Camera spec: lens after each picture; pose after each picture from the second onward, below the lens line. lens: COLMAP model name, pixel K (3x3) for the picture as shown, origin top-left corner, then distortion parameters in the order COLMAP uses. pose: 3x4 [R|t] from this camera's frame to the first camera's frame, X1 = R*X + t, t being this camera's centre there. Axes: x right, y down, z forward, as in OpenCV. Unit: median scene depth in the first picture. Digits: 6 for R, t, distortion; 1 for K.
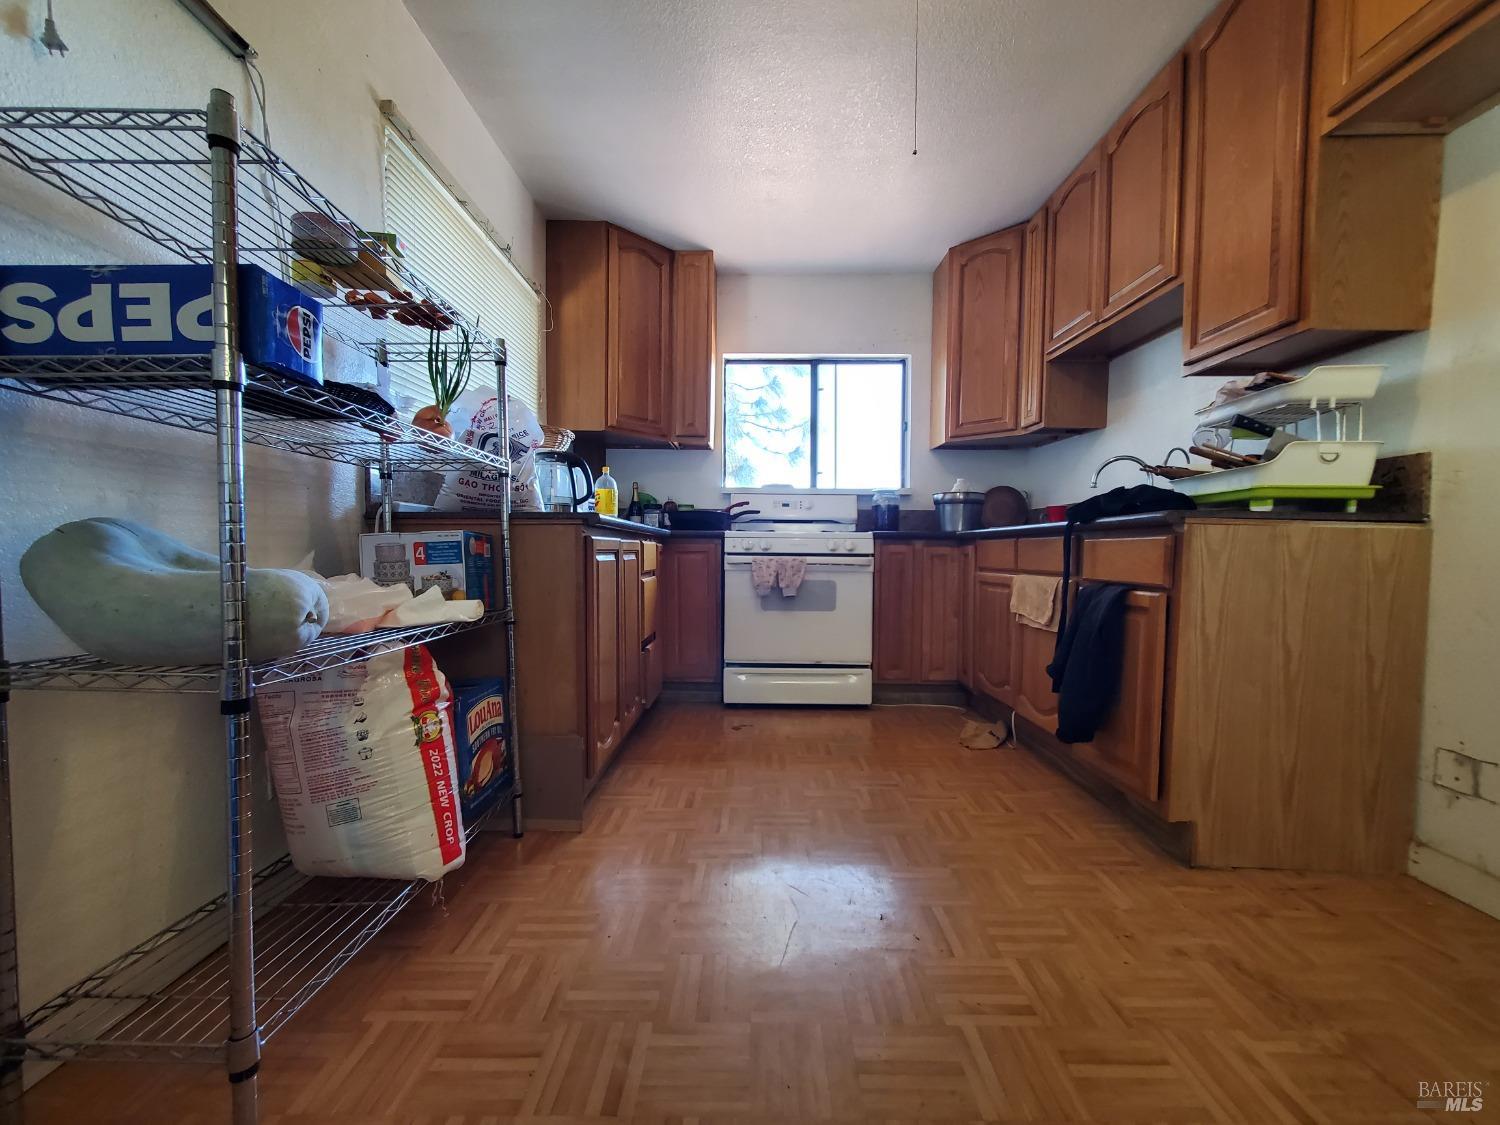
lens RADIAL K [[593.7, 0, 751.4], [0, 593.7, 566.8], [0, 0, 1]] dist [-0.000516, -0.000257]
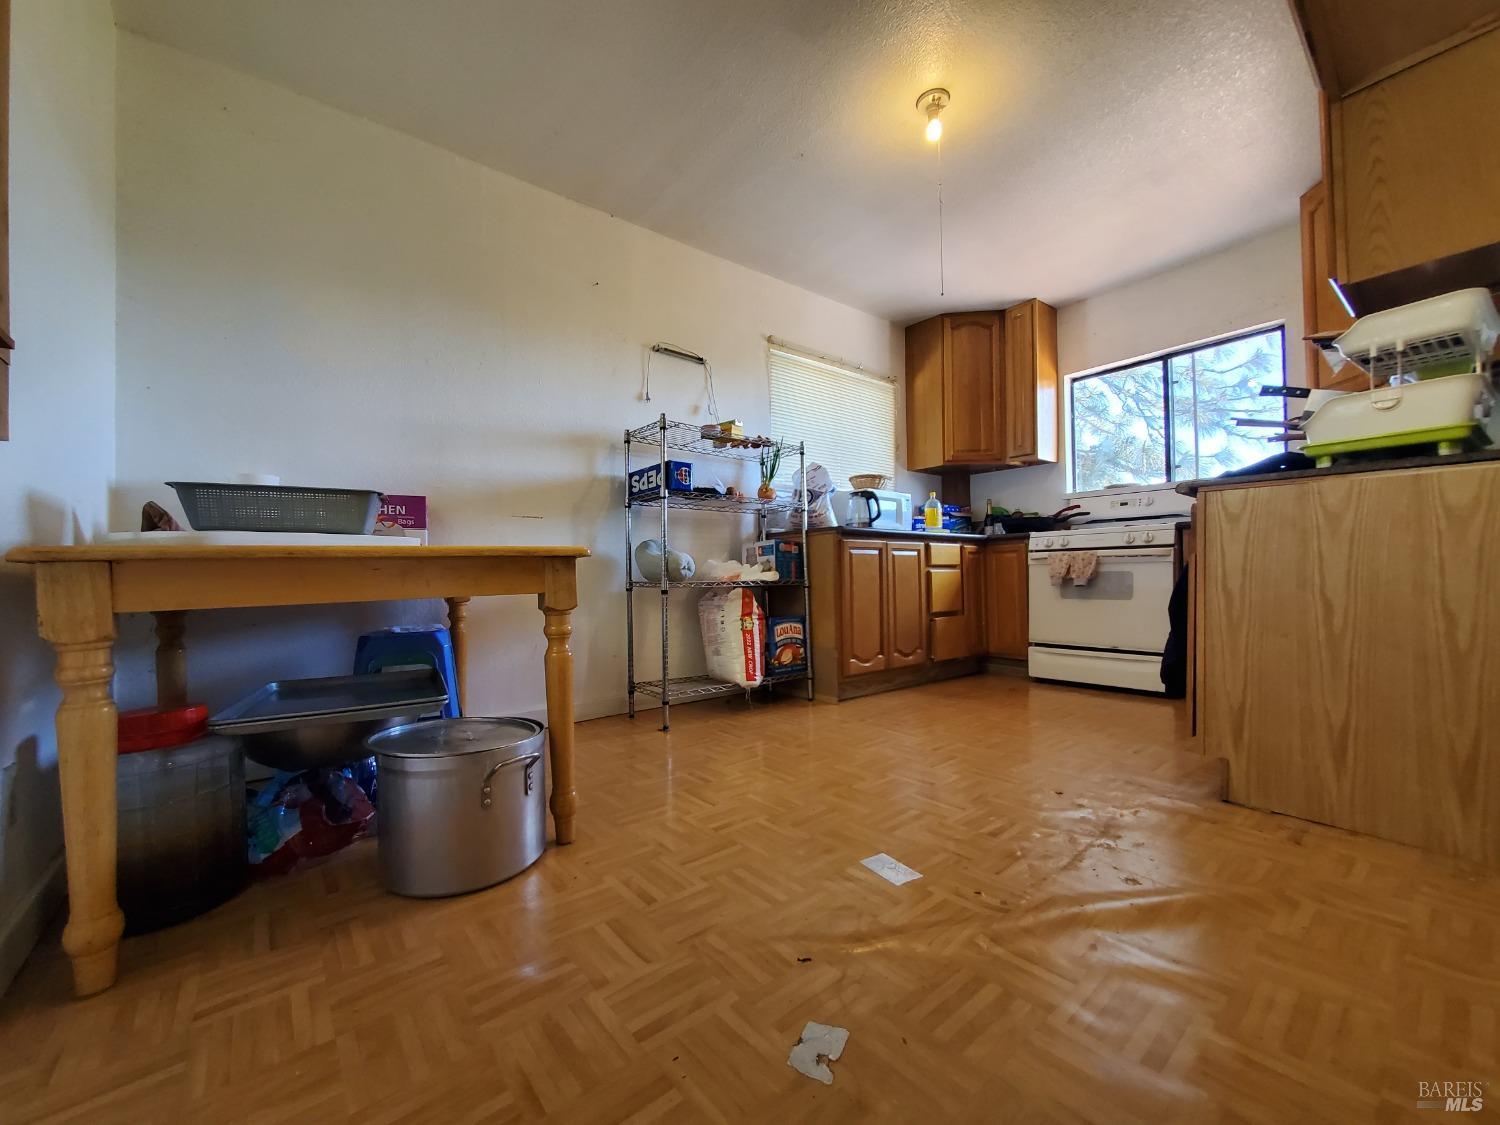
lens RADIAL K [[603.0, 0, 750.0], [0, 603.0, 562.5], [0, 0, 1]] dist [-0.018078, 0.000130]
pose [[0.630853, -0.037810, -0.774981, 1.059398], [-0.000769, 0.998781, -0.049354, 0.119674], [0.775902, 0.031732, 0.630055, -0.392930]]
